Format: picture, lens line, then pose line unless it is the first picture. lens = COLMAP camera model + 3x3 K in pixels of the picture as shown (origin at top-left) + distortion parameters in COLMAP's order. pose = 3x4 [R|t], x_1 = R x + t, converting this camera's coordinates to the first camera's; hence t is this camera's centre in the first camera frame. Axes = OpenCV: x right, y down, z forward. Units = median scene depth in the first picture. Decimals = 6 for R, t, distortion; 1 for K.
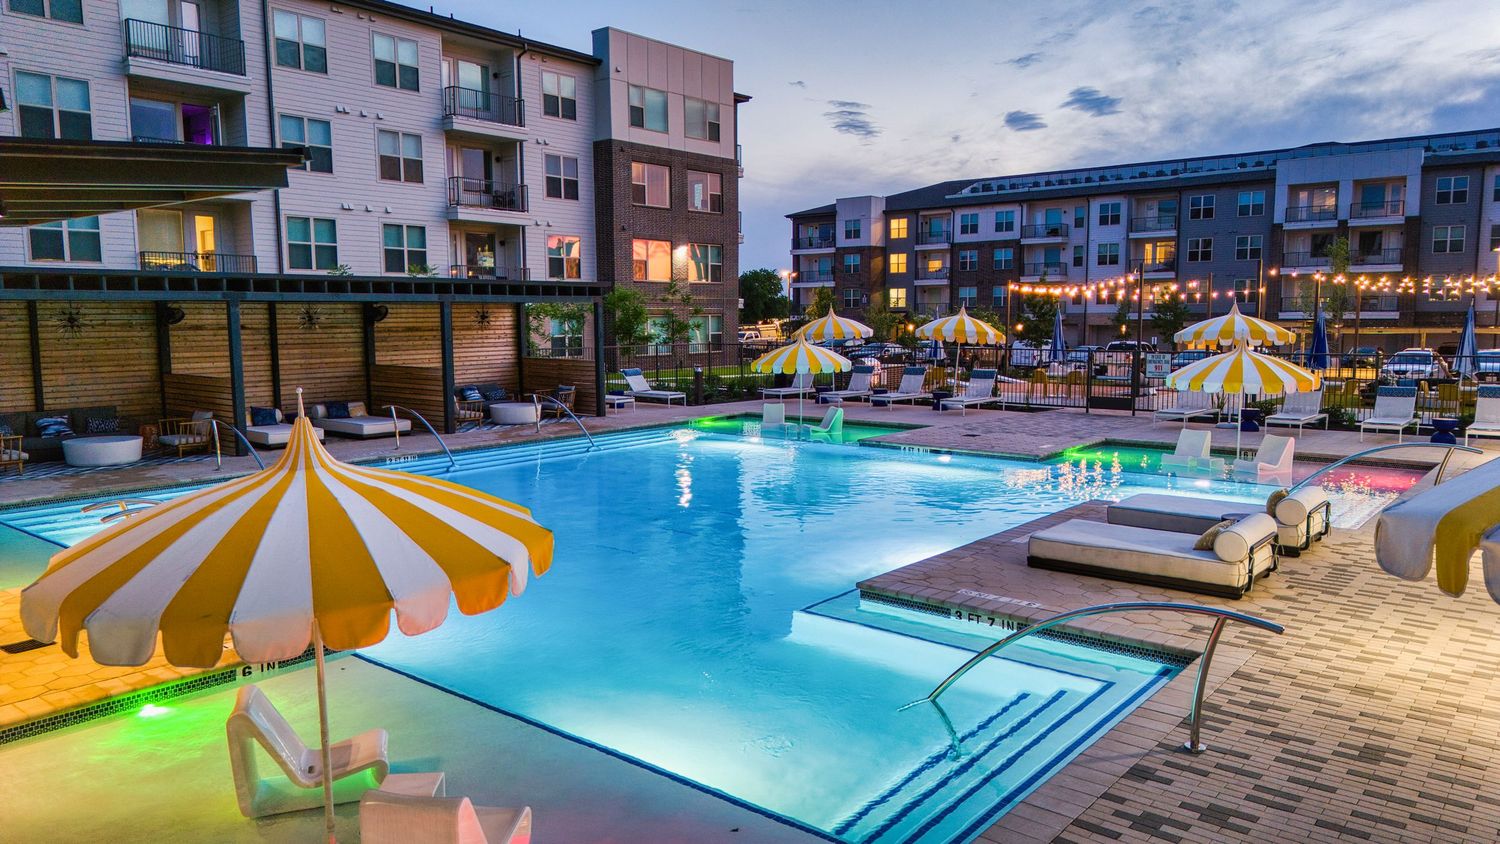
lens RADIAL K [[1049.9, 0, 746.9], [0, 1049.9, 426.4], [0, 0, 1]] dist [0.067297, -0.064286]
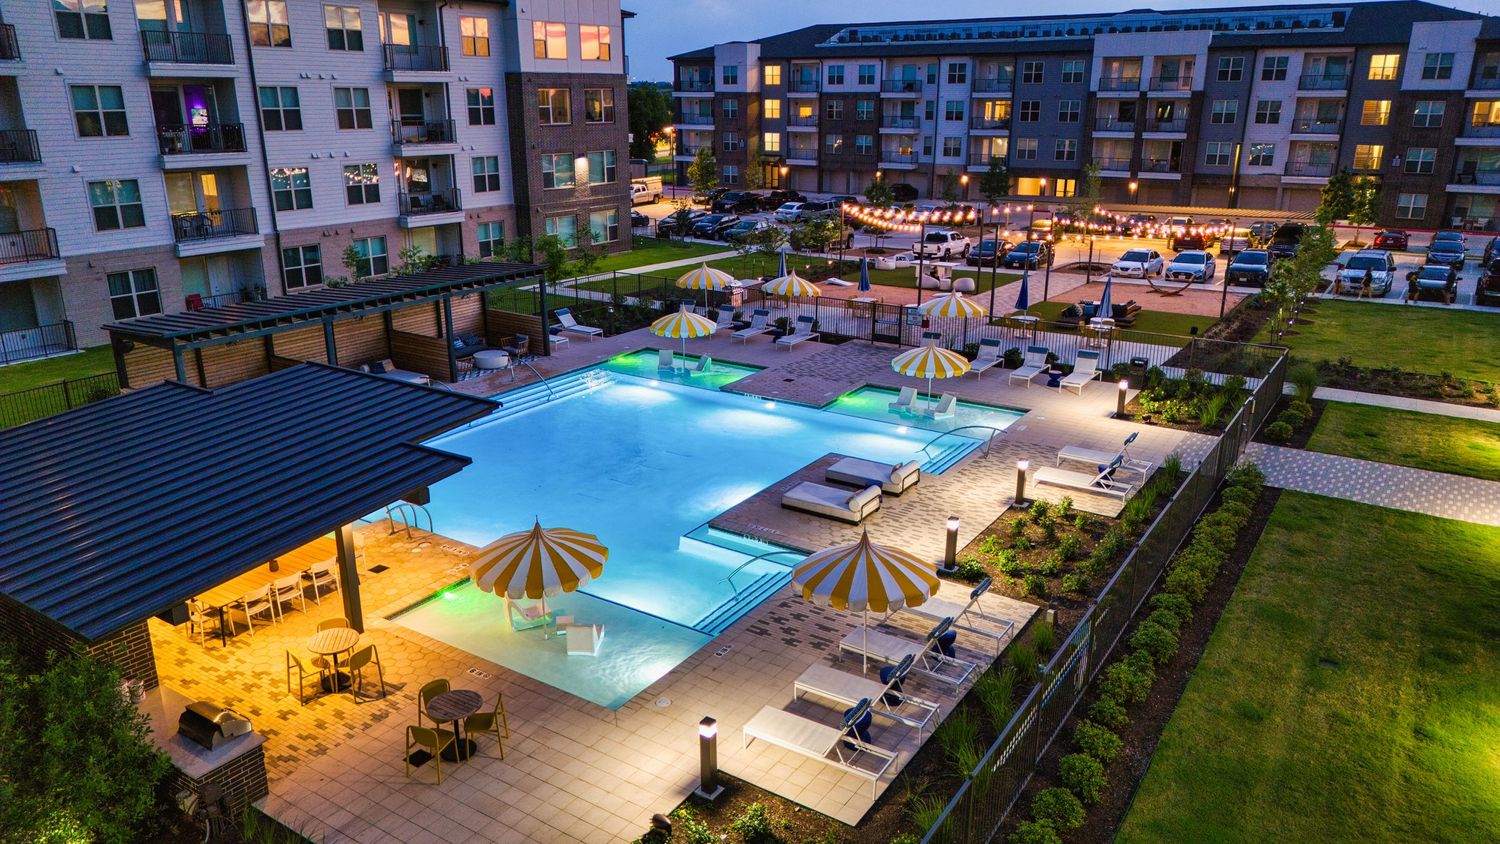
lens RADIAL K [[1049.9, 0, 747.1], [0, 1049.9, 436.9], [0, 0, 1]] dist [0.067297, -0.064286]
pose [[0.994223, -0.029579, 0.103174, -0.010158], [0.007369, 0.977821, 0.209315, -0.125243], [-0.107077, -0.207345, 0.972390, -0.297222]]
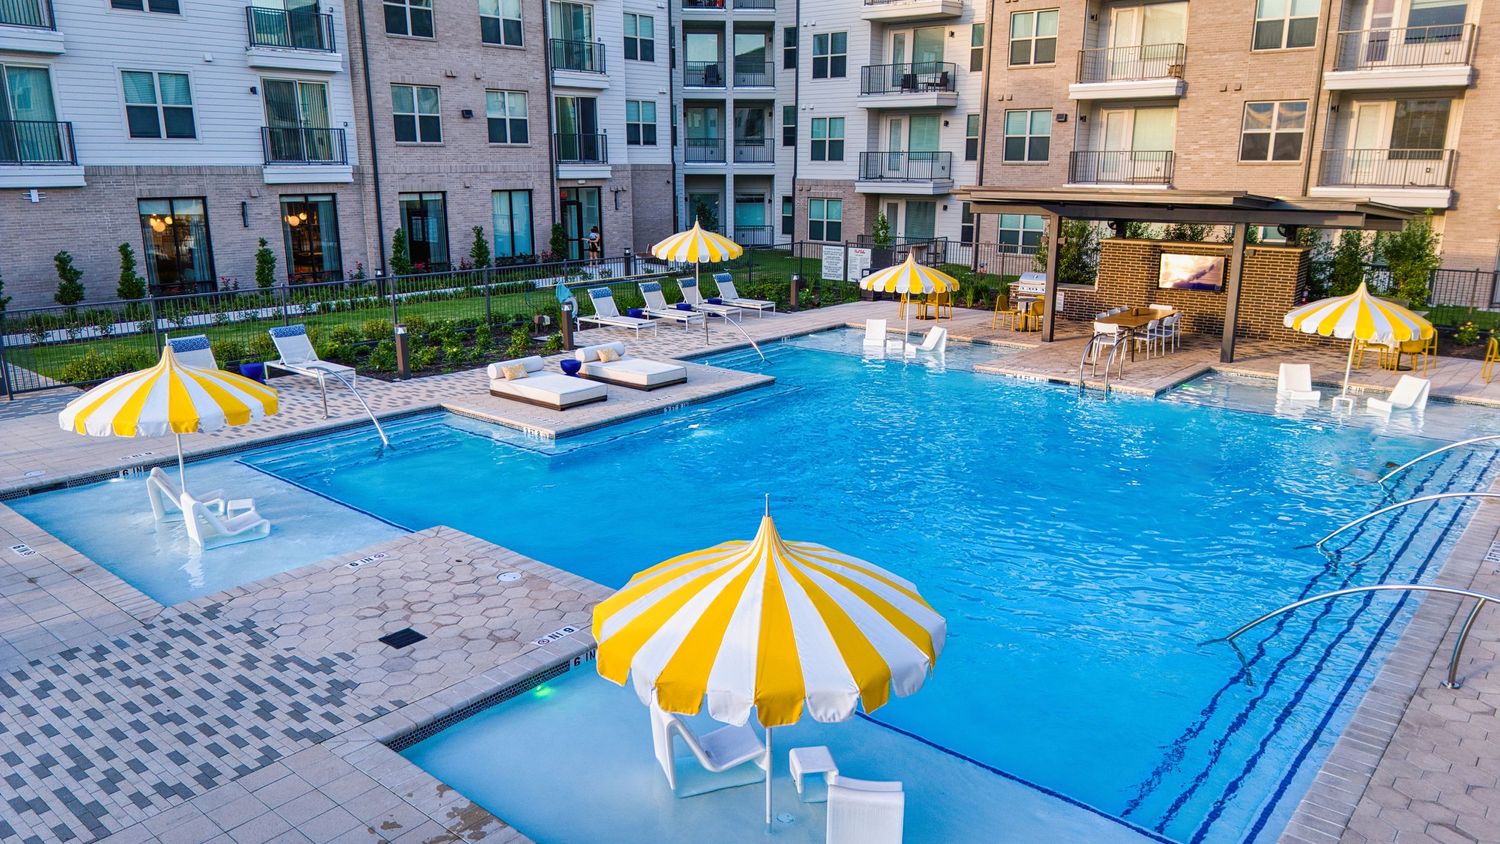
lens RADIAL K [[1049.9, 0, 750.5], [0, 1049.9, 422.6], [0, 0, 1]] dist [0.067297, -0.064286]
pose [[-0.999910, -0.000081, 0.013453, 0.030052], [0.004632, 0.936750, 0.349968, -0.120255], [-0.012630, 0.349998, -0.936665, 0.713271]]
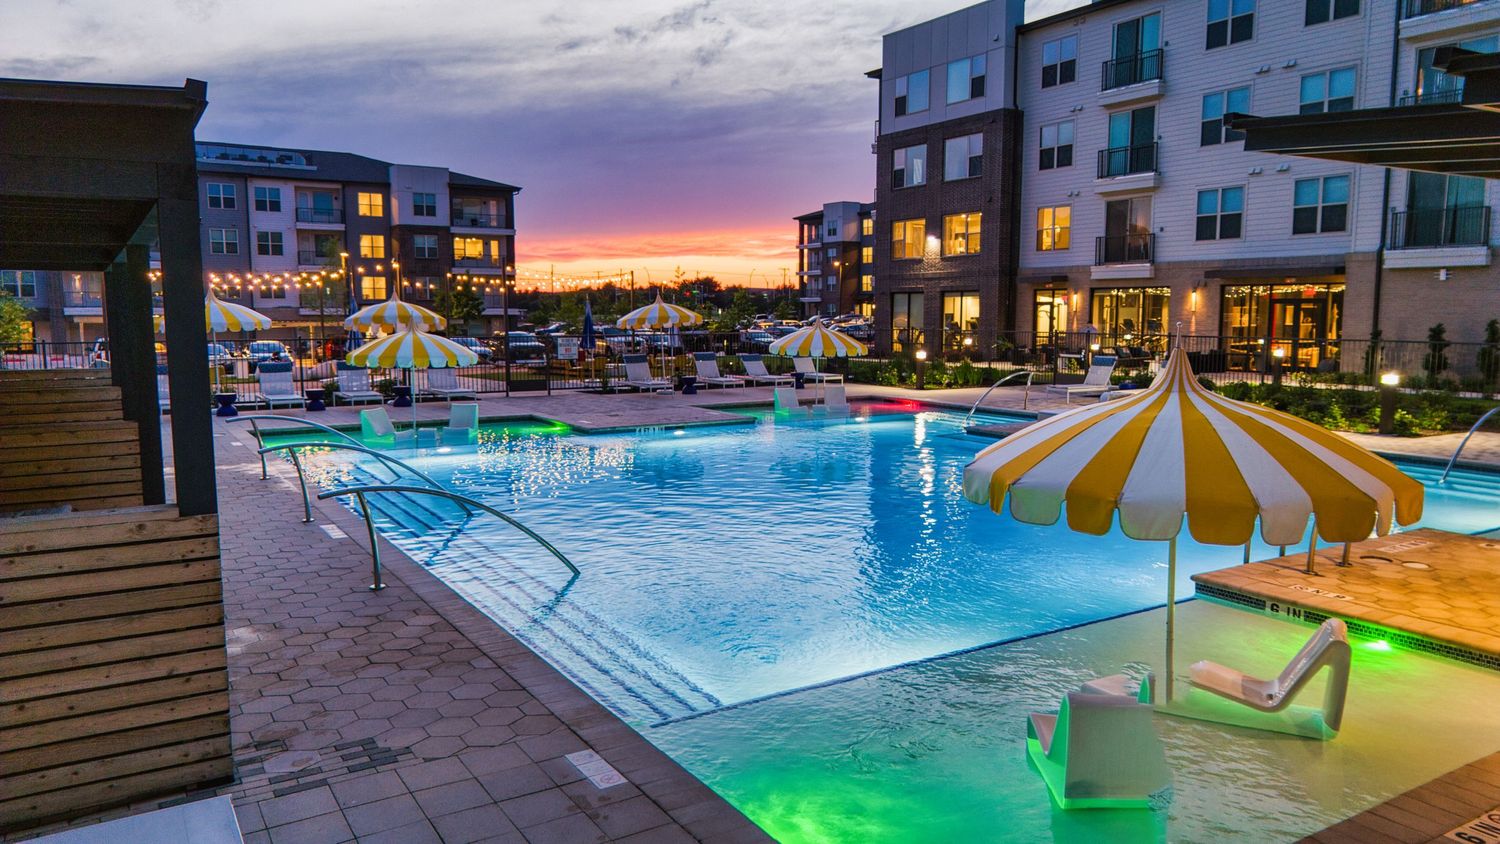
lens RADIAL K [[1049.9, 0, 745.5], [0, 1049.9, 422.1], [0, 0, 1]] dist [0.067297, -0.064286]
pose [[0.313025, -0.103155, 0.944126, -0.374947], [0.105759, 0.991687, 0.073287, -0.027567], [-0.943838, 0.076909, 0.321333, 0.281603]]
